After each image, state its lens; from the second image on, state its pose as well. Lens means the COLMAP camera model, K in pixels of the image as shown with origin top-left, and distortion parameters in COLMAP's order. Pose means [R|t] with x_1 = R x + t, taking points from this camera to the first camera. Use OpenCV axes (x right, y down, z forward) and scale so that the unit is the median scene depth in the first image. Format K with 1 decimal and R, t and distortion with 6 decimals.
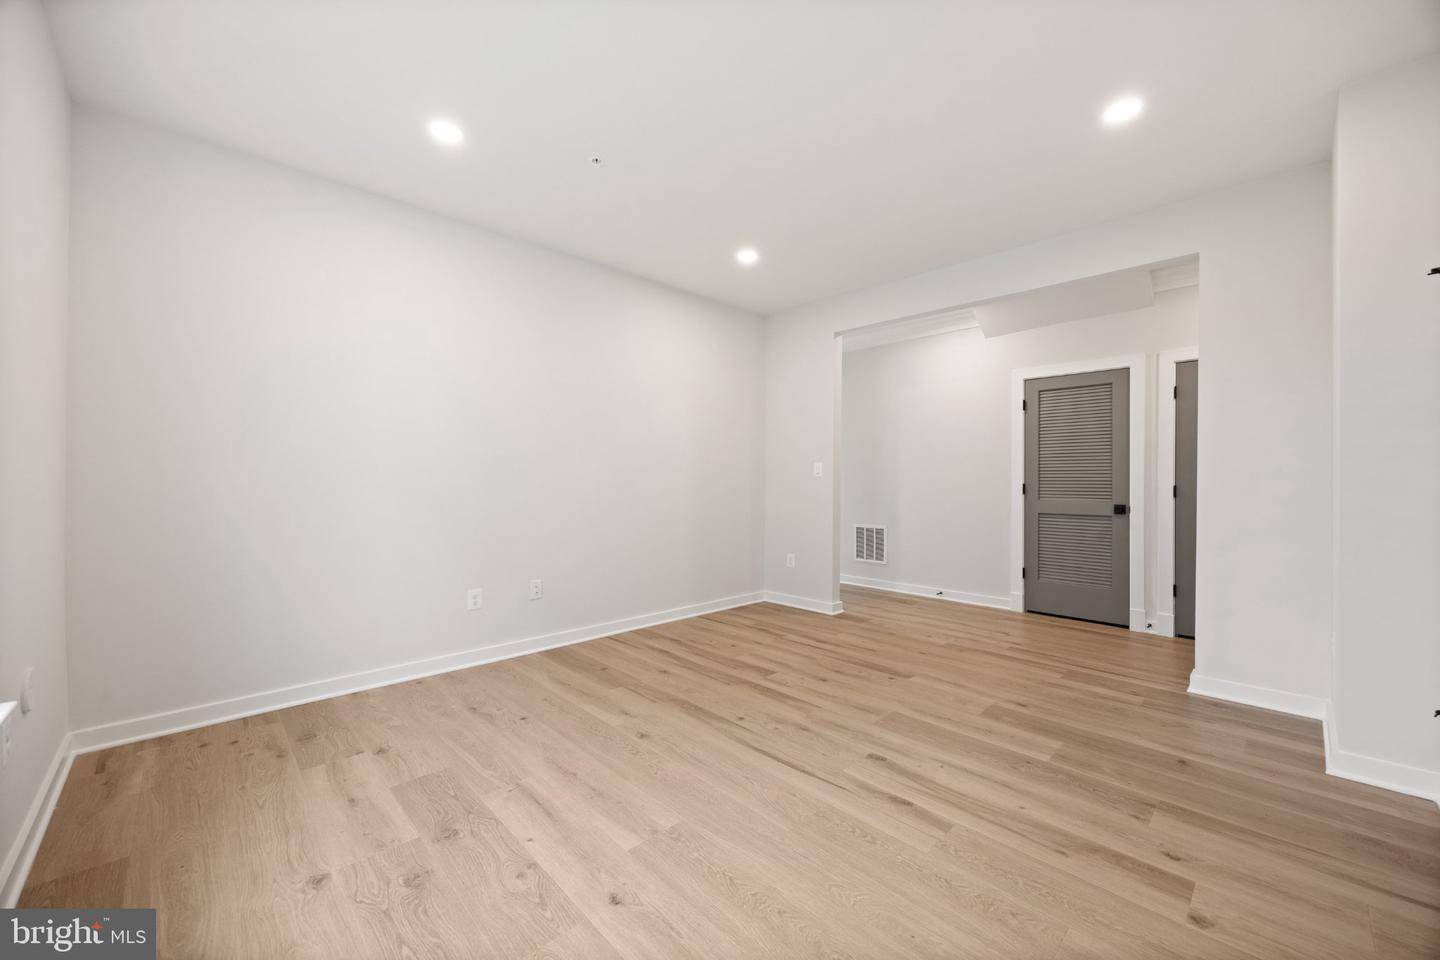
lens RADIAL K [[555.3, 0, 722.2], [0, 555.3, 480.0], [0, 0, 1]] dist [0.017831, 0.000182]
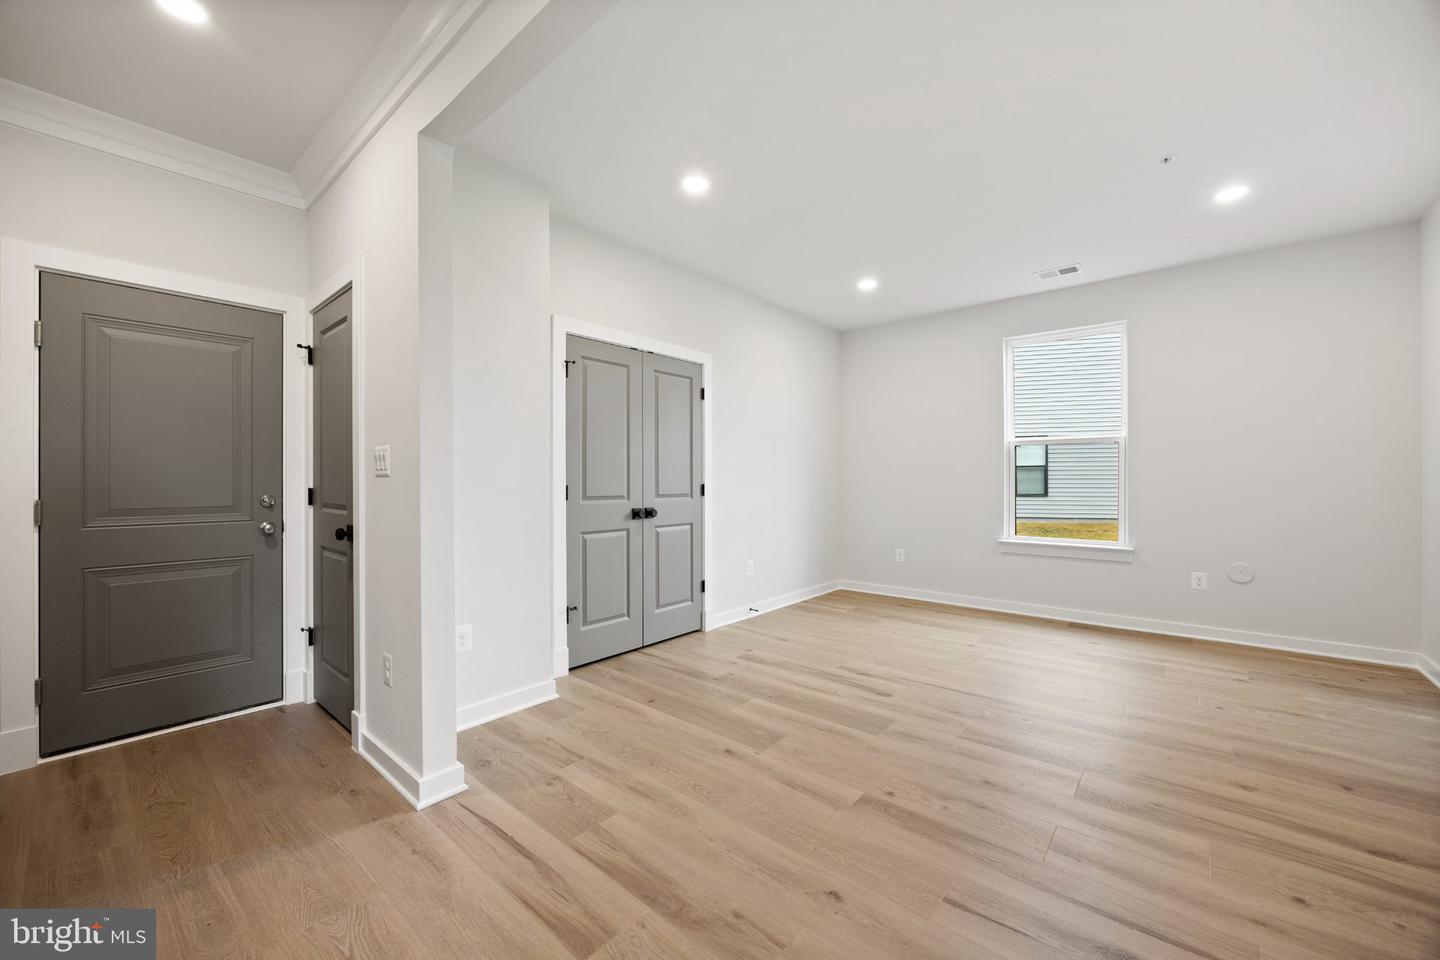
lens RADIAL K [[555.3, 0, 722.6], [0, 555.3, 478.6], [0, 0, 1]] dist [0.017831, 0.000182]
pose [[-0.995557, -0.003833, -0.094083, 0.680489], [-0.003876, 0.999992, 0.000277, -0.000551], [0.094081, 0.000640, -0.995564, 1.982781]]
